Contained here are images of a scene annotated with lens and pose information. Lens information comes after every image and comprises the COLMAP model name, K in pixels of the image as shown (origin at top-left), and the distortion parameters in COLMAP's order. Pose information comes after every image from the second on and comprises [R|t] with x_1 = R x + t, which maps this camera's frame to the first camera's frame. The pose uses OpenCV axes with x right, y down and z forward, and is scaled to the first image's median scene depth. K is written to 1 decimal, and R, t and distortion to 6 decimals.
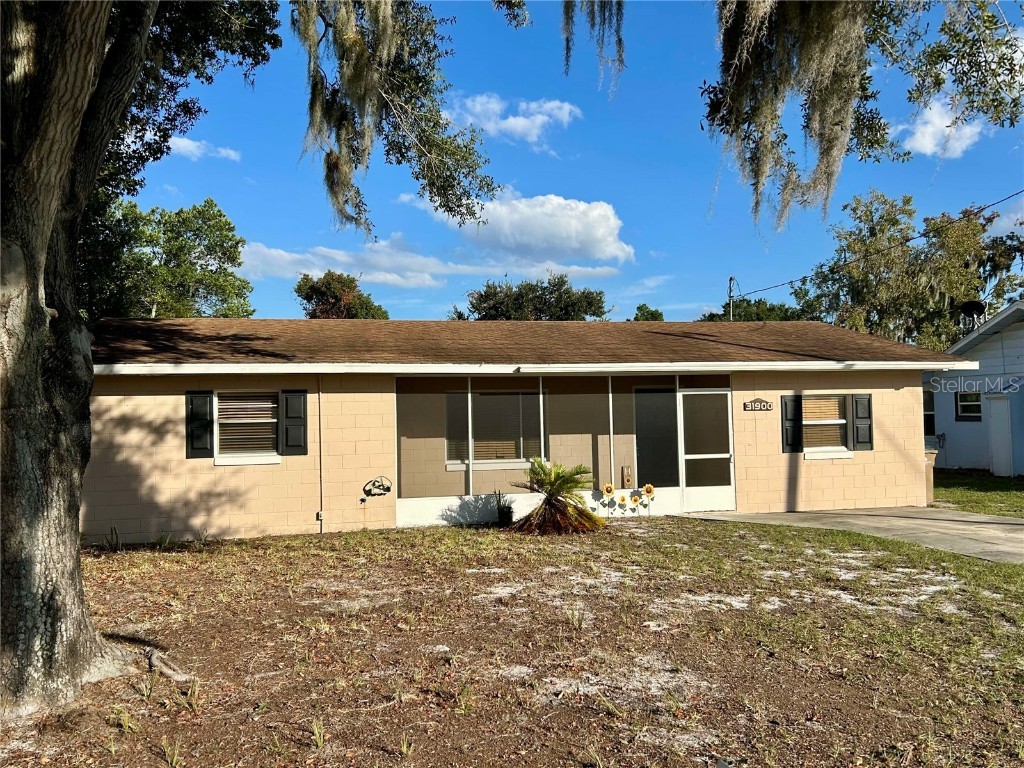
lens RADIAL K [[864.2, 0, 458.5], [0, 864.2, 387.8], [0, 0, 1]] dist [0.029159, -0.011120]
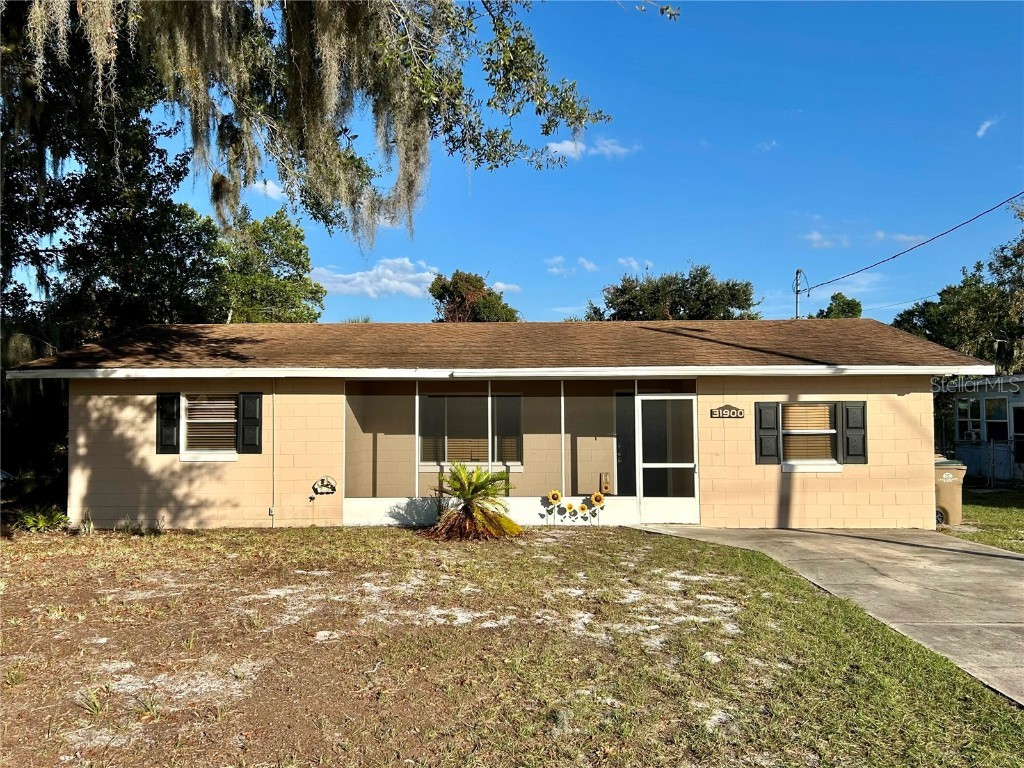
lens RADIAL K [[864.2, 0, 509.3], [0, 864.2, 383.3], [0, 0, 1]] dist [0.029159, -0.011120]
pose [[0.968537, 0.005732, -0.248805, 0.355464], [-0.006350, 0.999978, -0.001682, -0.007827], [0.248790, 0.003209, 0.968552, 0.042140]]
